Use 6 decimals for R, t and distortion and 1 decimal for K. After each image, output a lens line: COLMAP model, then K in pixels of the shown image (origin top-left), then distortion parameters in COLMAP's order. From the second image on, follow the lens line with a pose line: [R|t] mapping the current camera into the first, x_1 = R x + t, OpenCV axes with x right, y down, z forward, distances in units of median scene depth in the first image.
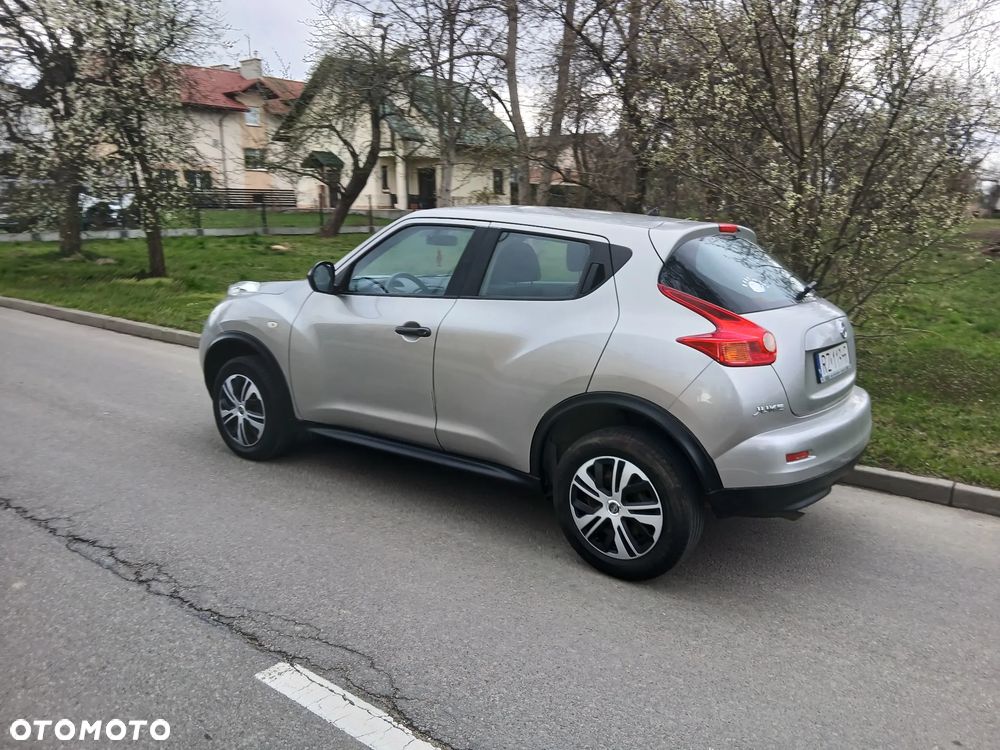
lens RADIAL K [[747.3, 0, 514.4], [0, 747.3, 374.6], [0, 0, 1]] dist [0.098863, -0.157383]
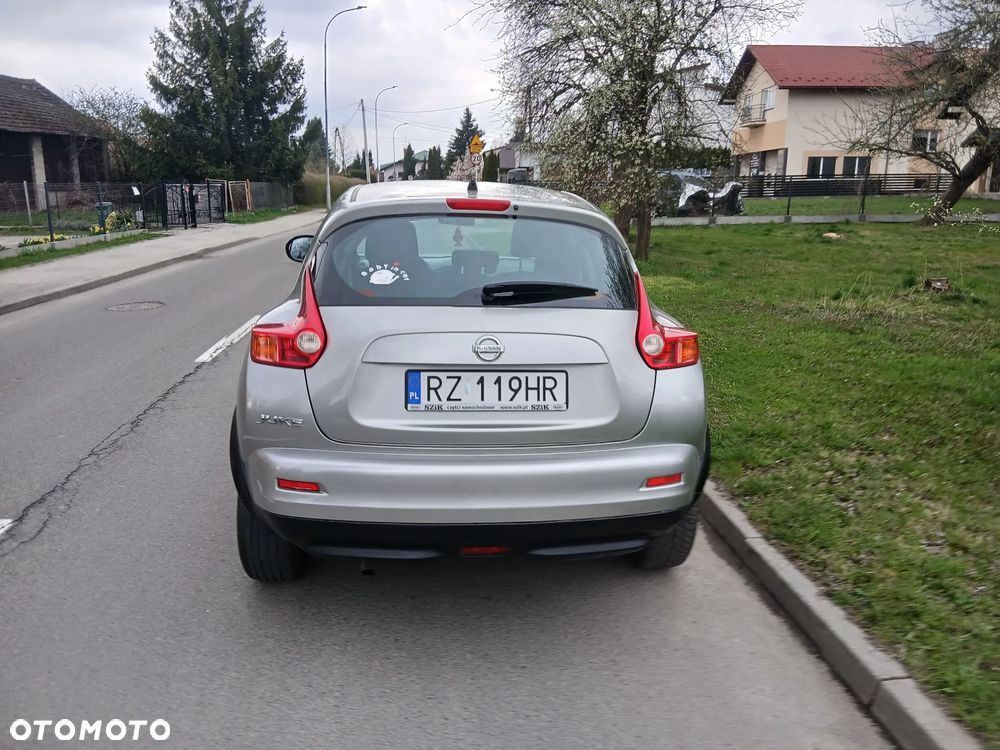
lens RADIAL K [[747.9, 0, 506.5], [0, 747.9, 375.4], [0, 0, 1]] dist [0.083513, -0.129912]
pose [[0.681109, 0.161177, -0.714221, 0.754022], [-0.149332, 0.985546, 0.079997, -0.073593], [0.716791, 0.052170, 0.695333, 0.415004]]
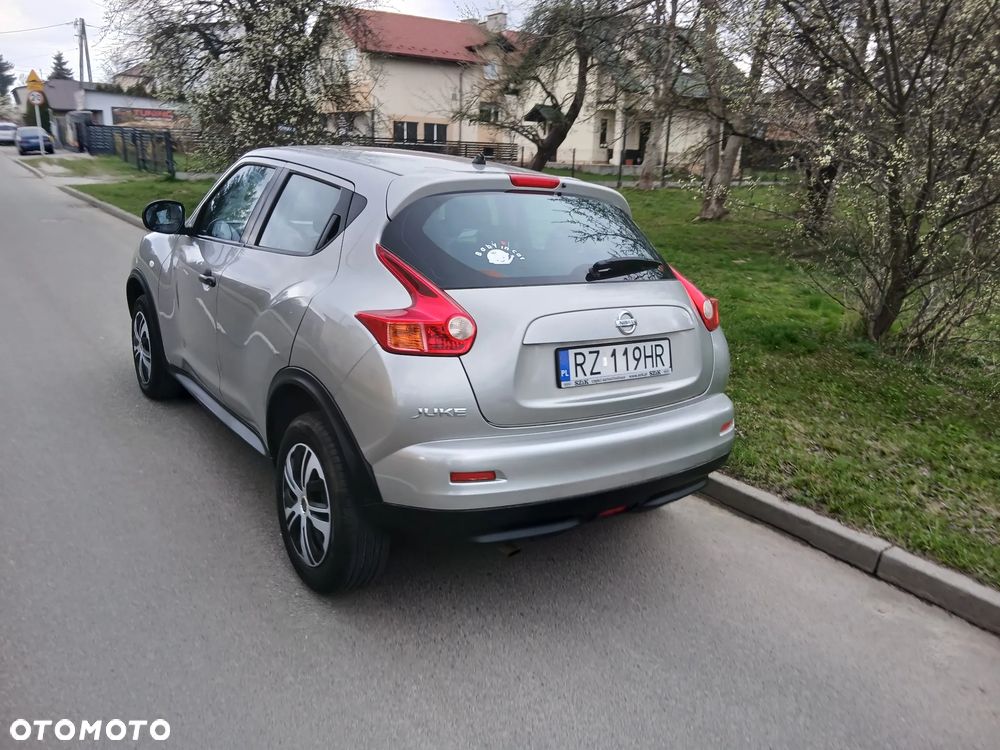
lens RADIAL K [[747.3, 0, 514.4], [0, 747.3, 374.6], [0, 0, 1]] dist [0.098863, -0.157383]
pose [[0.945659, 0.114430, -0.304358, 0.446045], [-0.097935, 0.992800, 0.068976, -0.038048], [0.310060, -0.035421, 0.950057, 0.197095]]
